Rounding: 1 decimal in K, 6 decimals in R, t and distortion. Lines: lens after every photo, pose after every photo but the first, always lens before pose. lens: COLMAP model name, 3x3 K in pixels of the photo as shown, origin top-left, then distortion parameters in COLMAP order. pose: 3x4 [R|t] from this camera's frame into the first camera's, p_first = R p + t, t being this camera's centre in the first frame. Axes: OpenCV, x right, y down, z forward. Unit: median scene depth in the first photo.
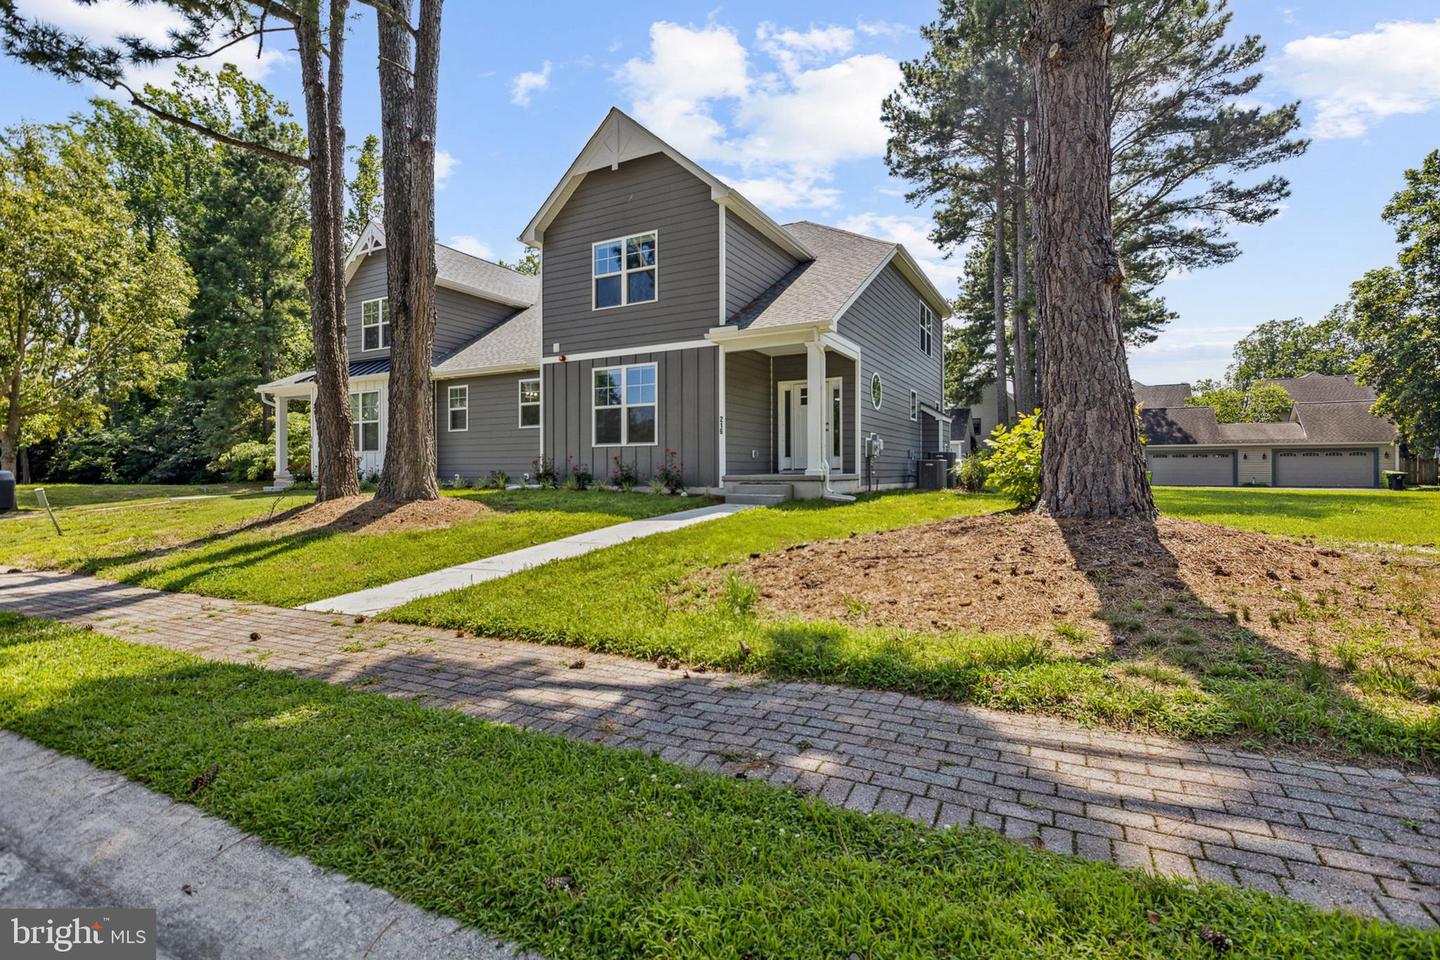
lens RADIAL K [[671.7, 0, 733.5], [0, 671.7, 473.1], [0, 0, 1]] dist [-0.009041, 0.004075]
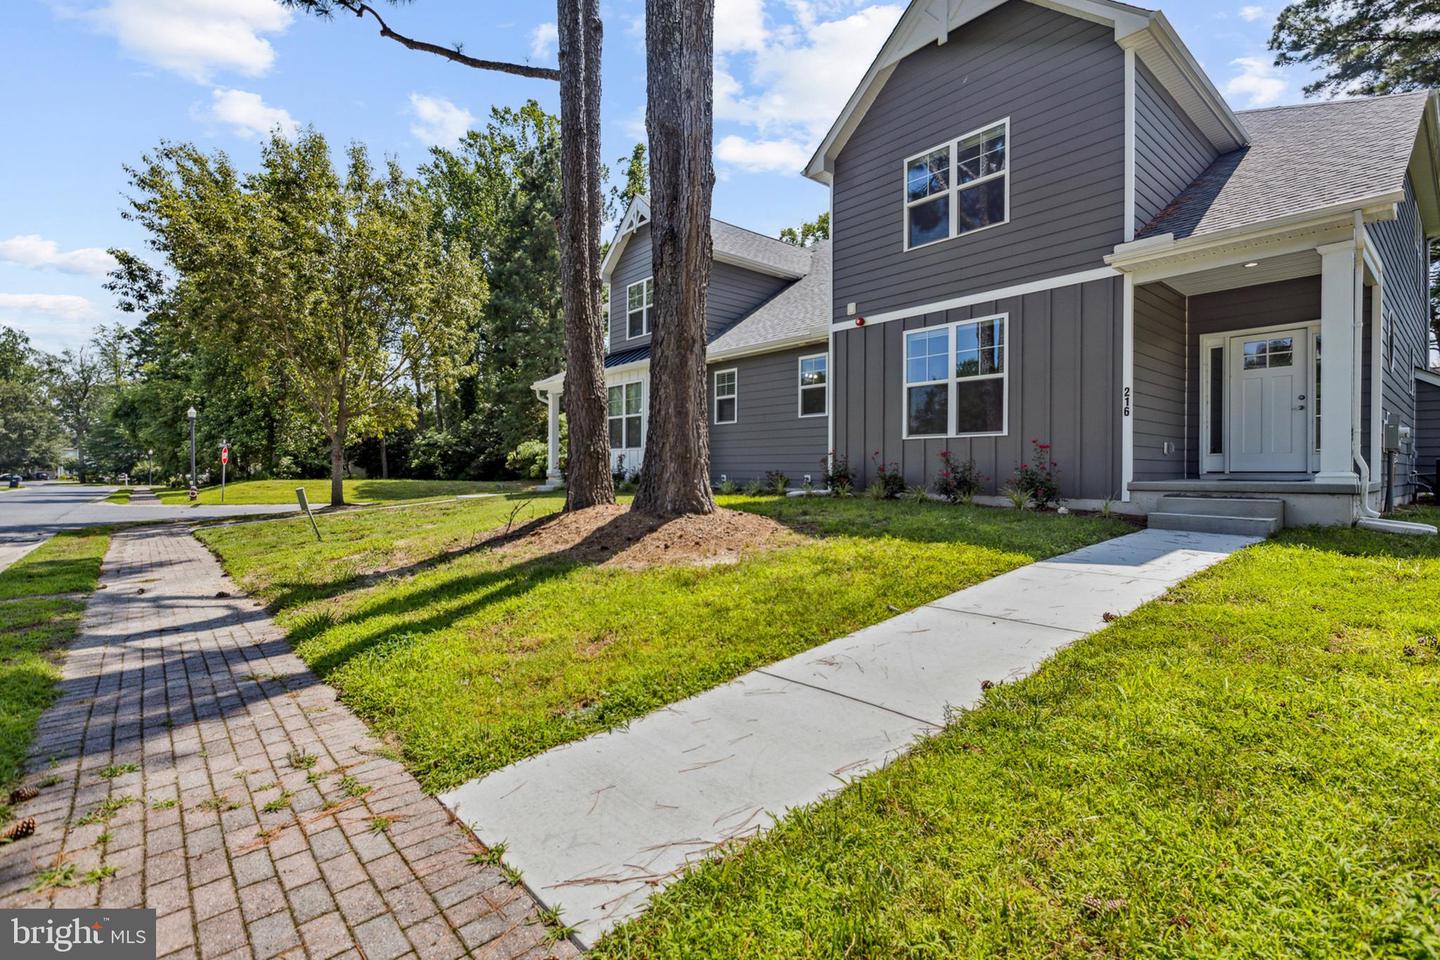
lens RADIAL K [[671.7, 0, 722.4], [0, 671.7, 474.1], [0, 0, 1]] dist [-0.009041, 0.004075]
pose [[0.931444, 0.008896, -0.363777, -0.123064], [-0.008337, 0.999960, 0.003107, -0.002052], [0.363790, 0.000139, 0.931481, 0.244320]]
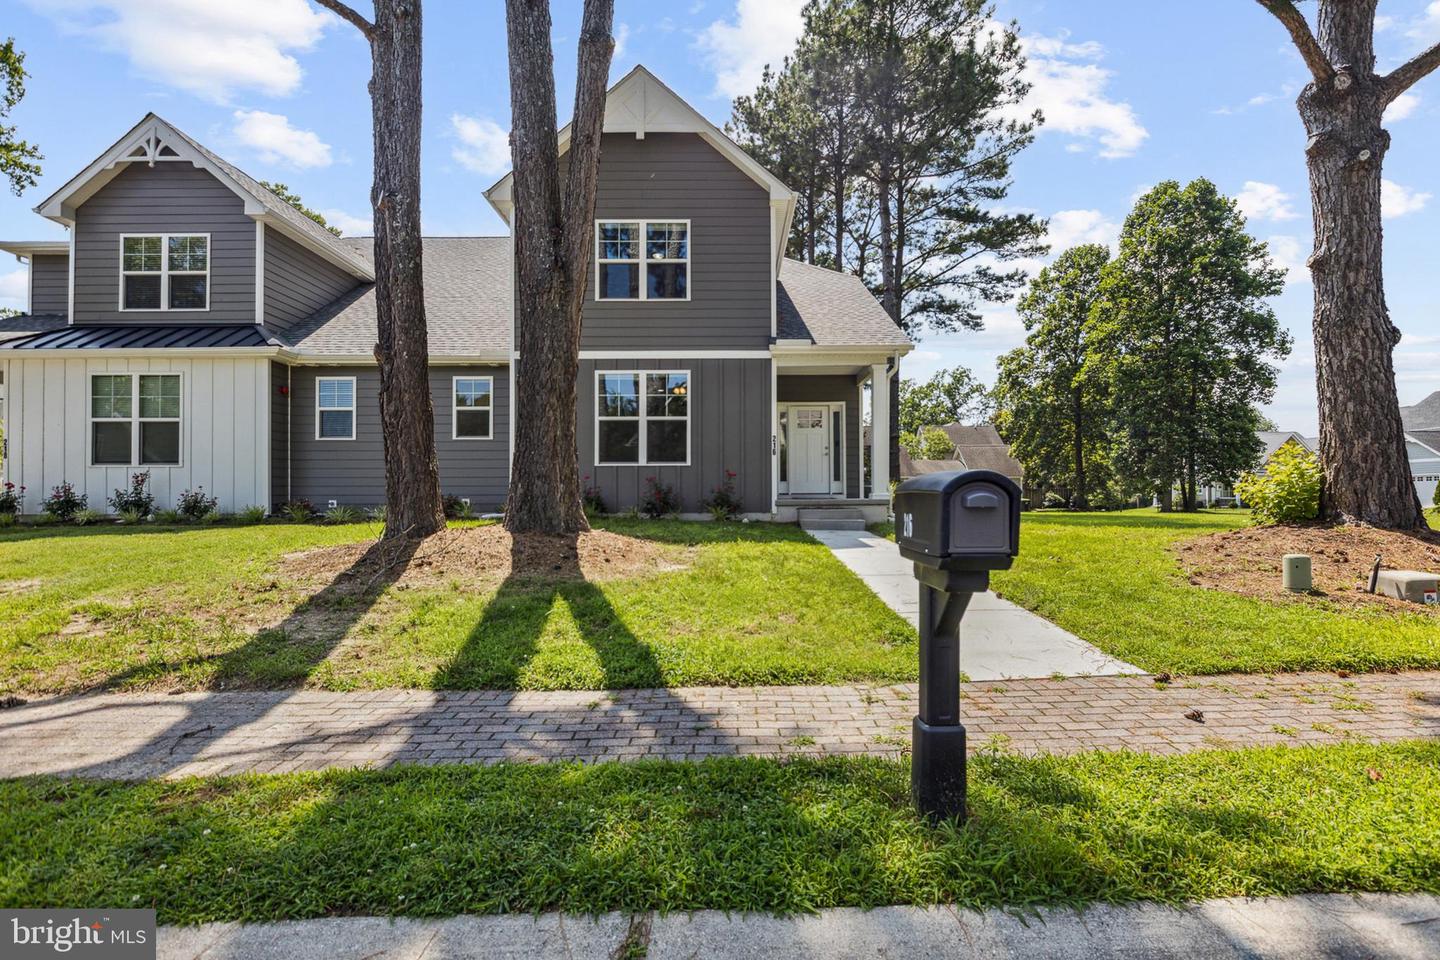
lens RADIAL K [[671.7, 0, 738.8], [0, 671.7, 491.8], [0, 0, 1]] dist [-0.009041, 0.004075]
pose [[0.881692, 0.006045, 0.471786, -0.428905], [-0.001028, 0.999940, -0.010890, 0.001978], [-0.471823, 0.009116, 0.881646, 0.184421]]
